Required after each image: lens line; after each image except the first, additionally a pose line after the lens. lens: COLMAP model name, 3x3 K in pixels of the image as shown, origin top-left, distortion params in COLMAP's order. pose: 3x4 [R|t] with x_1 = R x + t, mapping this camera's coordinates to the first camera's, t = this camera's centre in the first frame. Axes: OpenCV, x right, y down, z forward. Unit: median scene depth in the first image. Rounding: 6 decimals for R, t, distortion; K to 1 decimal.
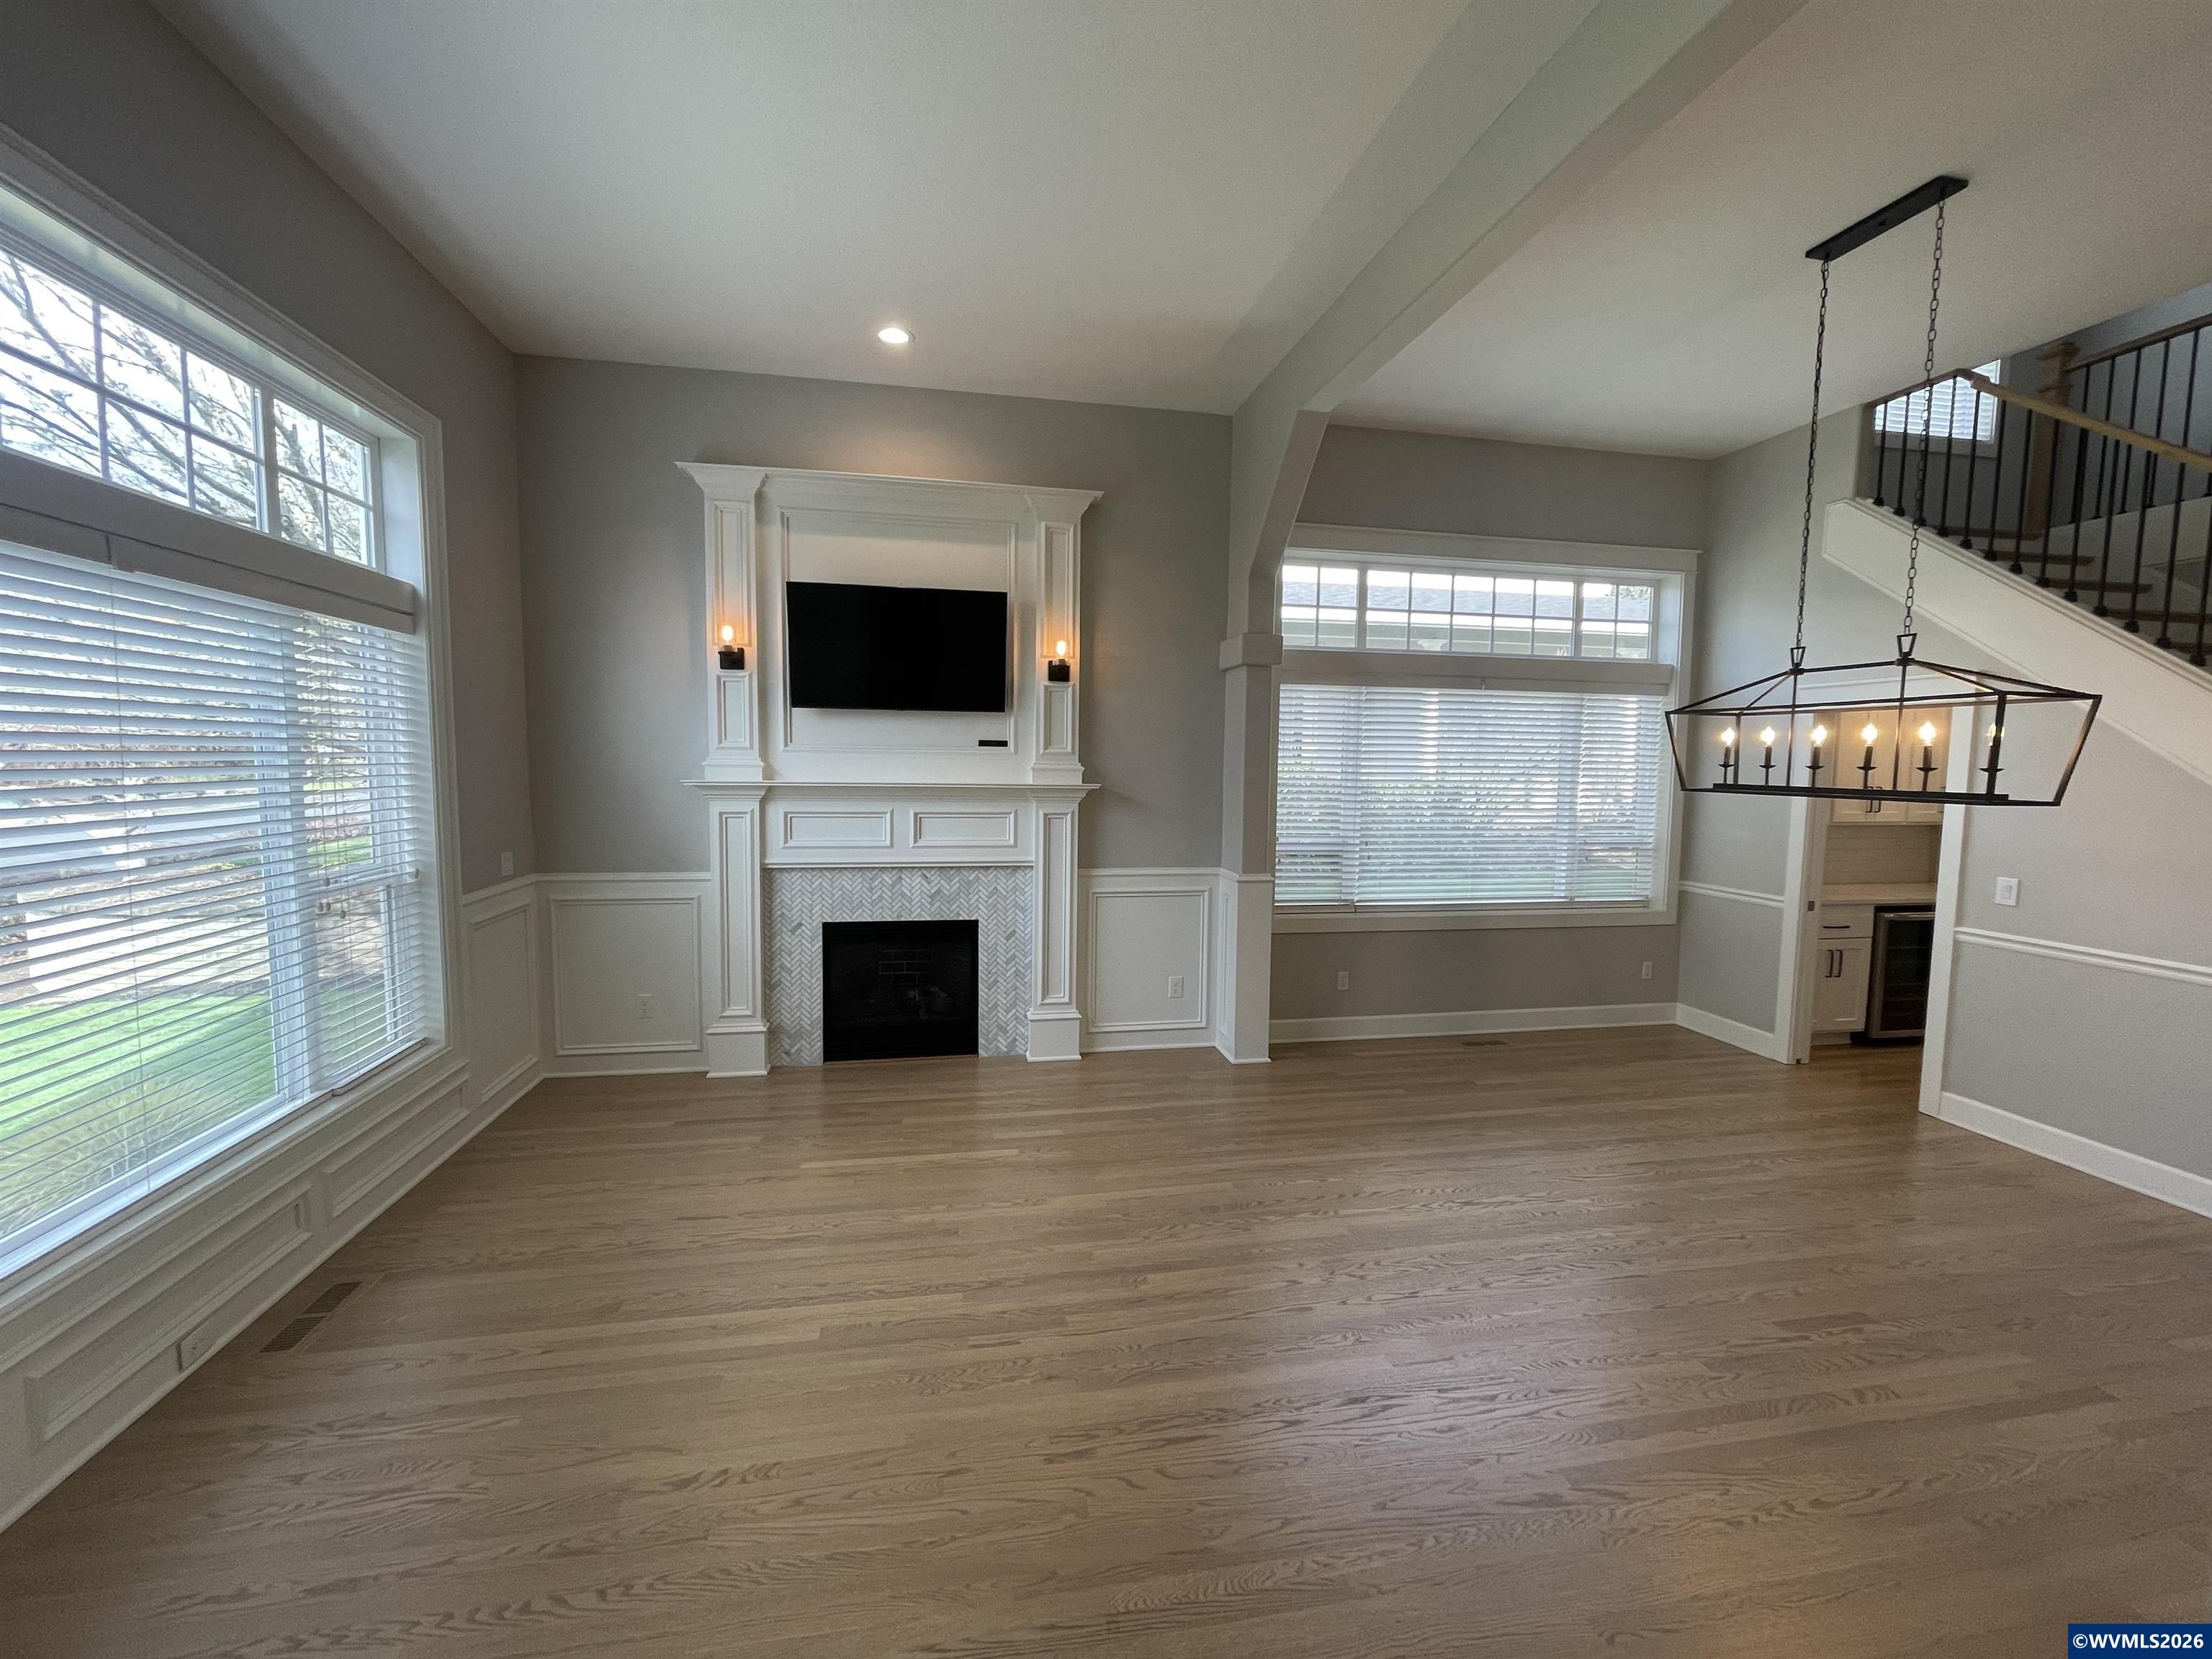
lens RADIAL K [[892.7, 0, 1107.6], [0, 892.7, 825.3], [0, 0, 1]] dist [0.001646, -0.000005]
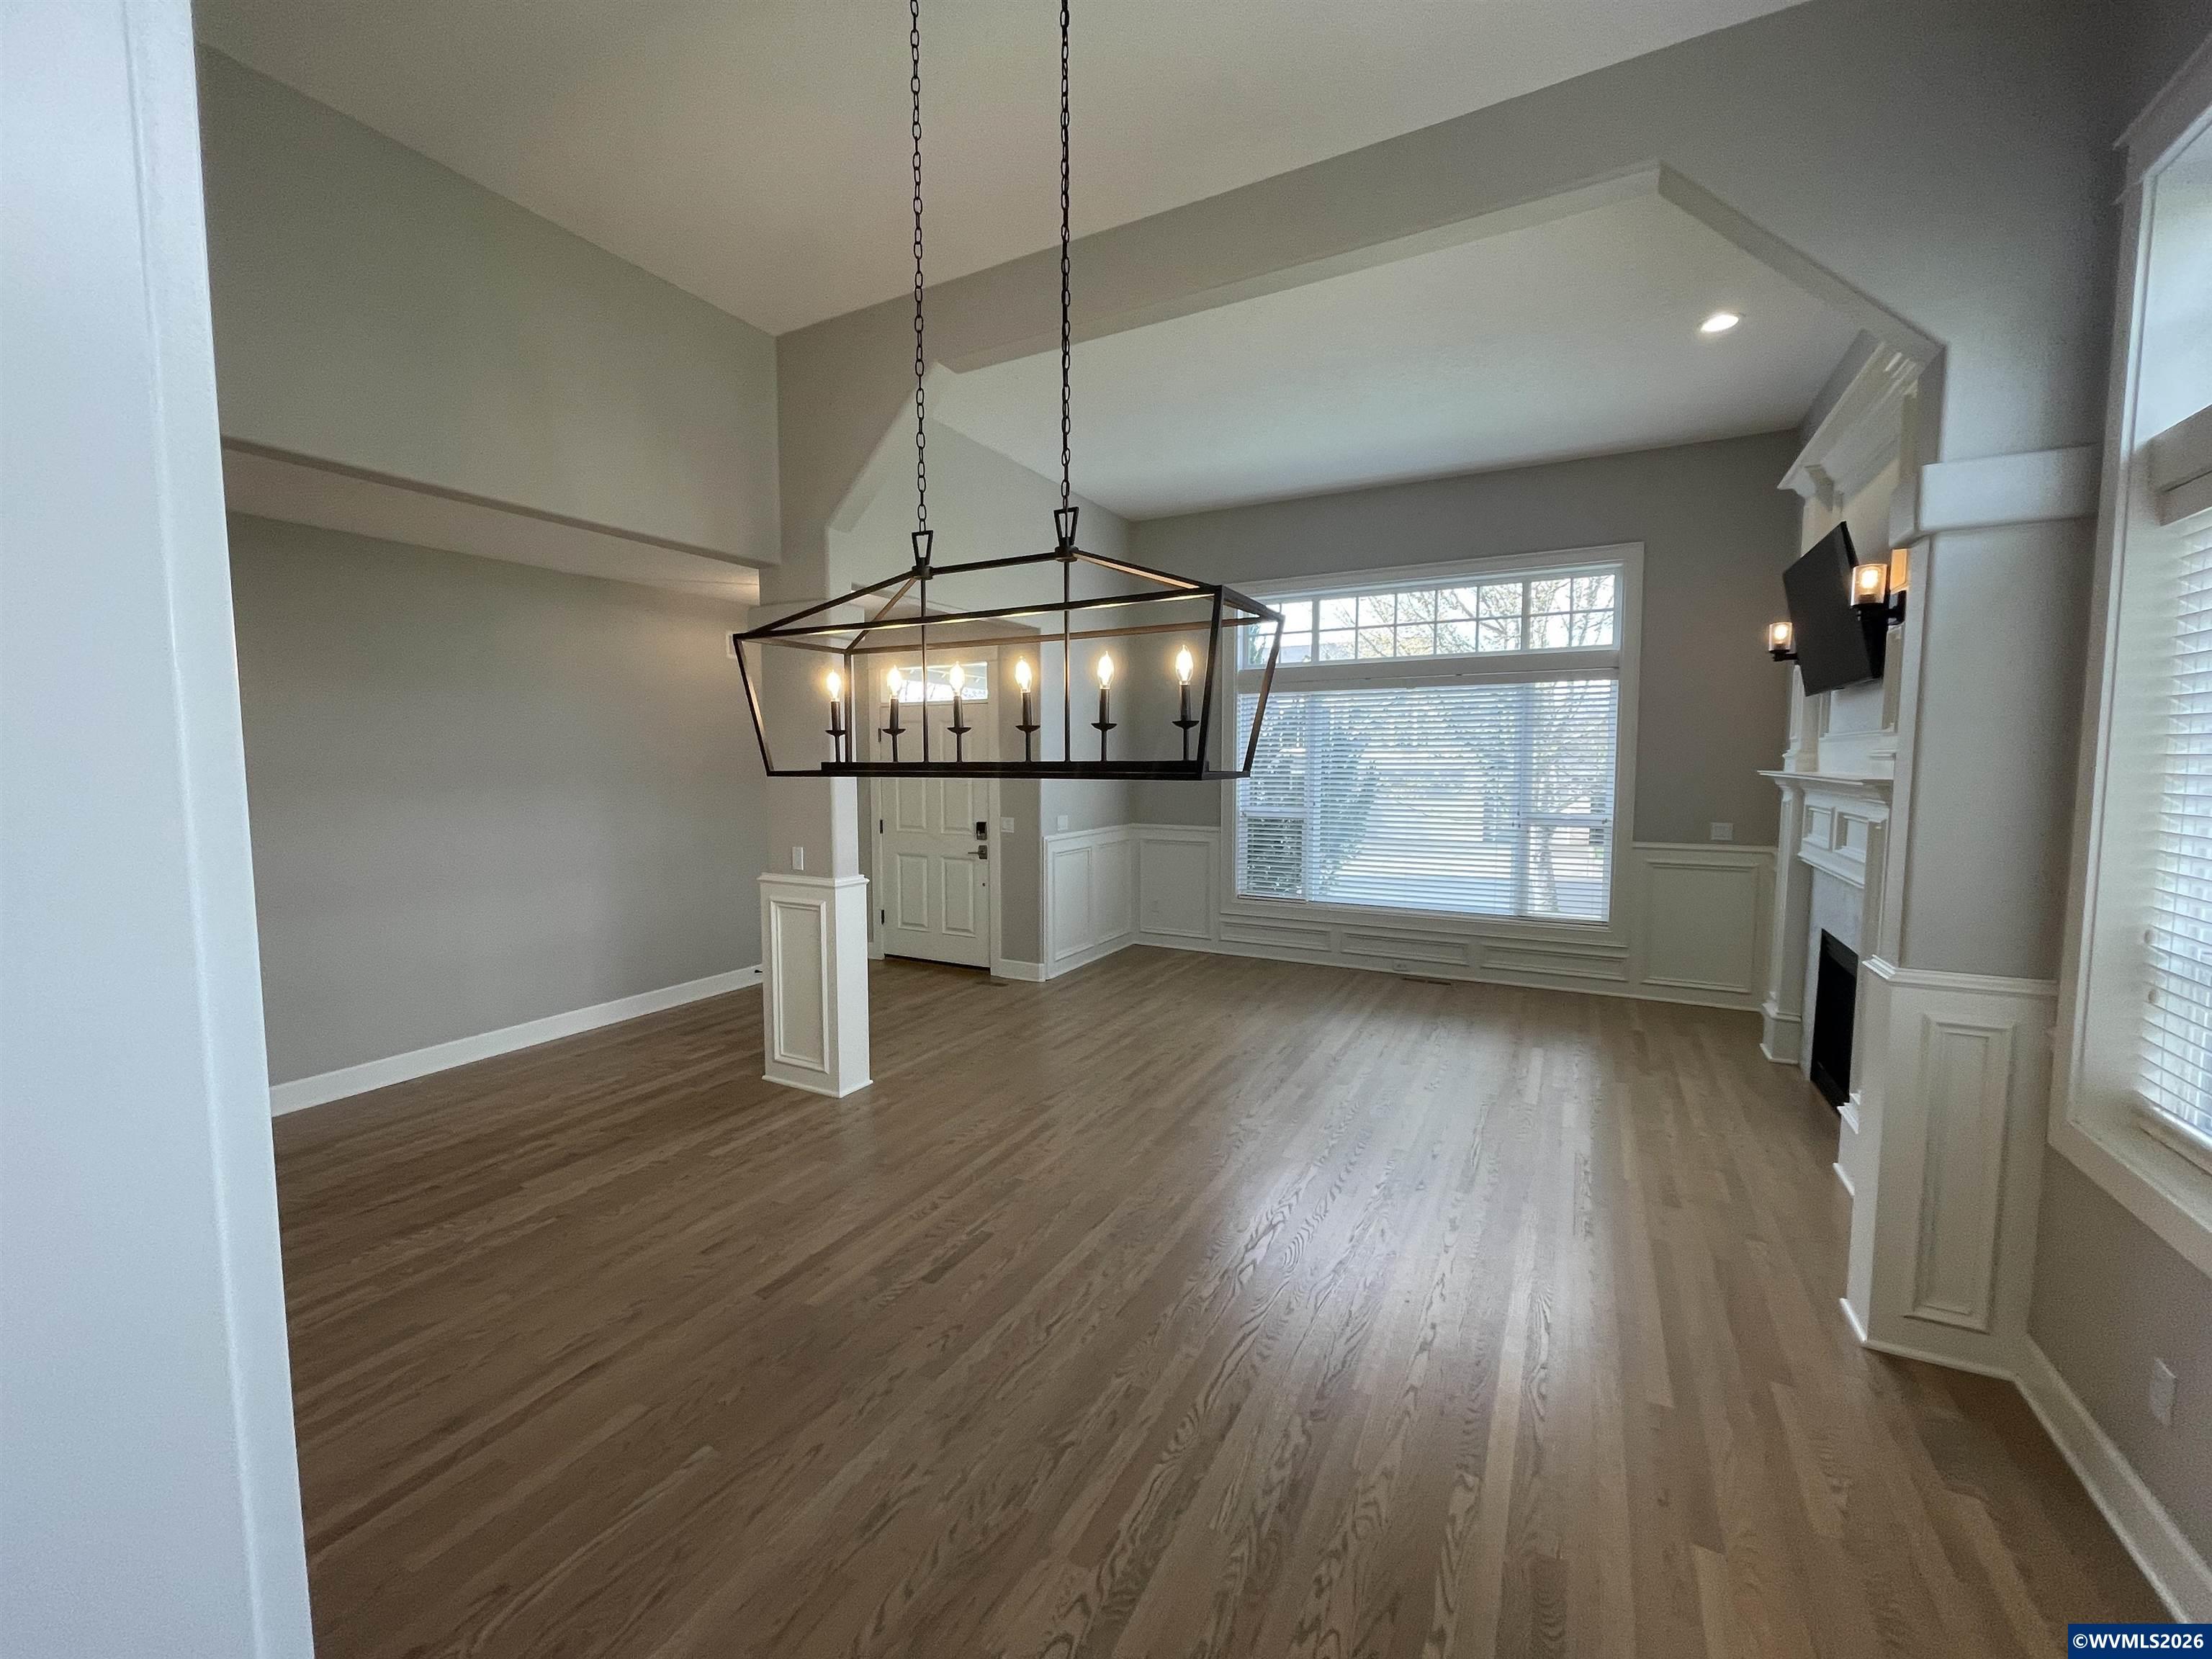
lens RADIAL K [[892.7, 0, 1107.6], [0, 892.7, 825.3], [0, 0, 1]] dist [0.001646, -0.000005]
pose [[-0.631666, 0.044164, -0.773982, 1.293533], [-0.061025, 0.992445, 0.106434, -0.073211], [0.772835, 0.114462, -0.624199, 1.511256]]
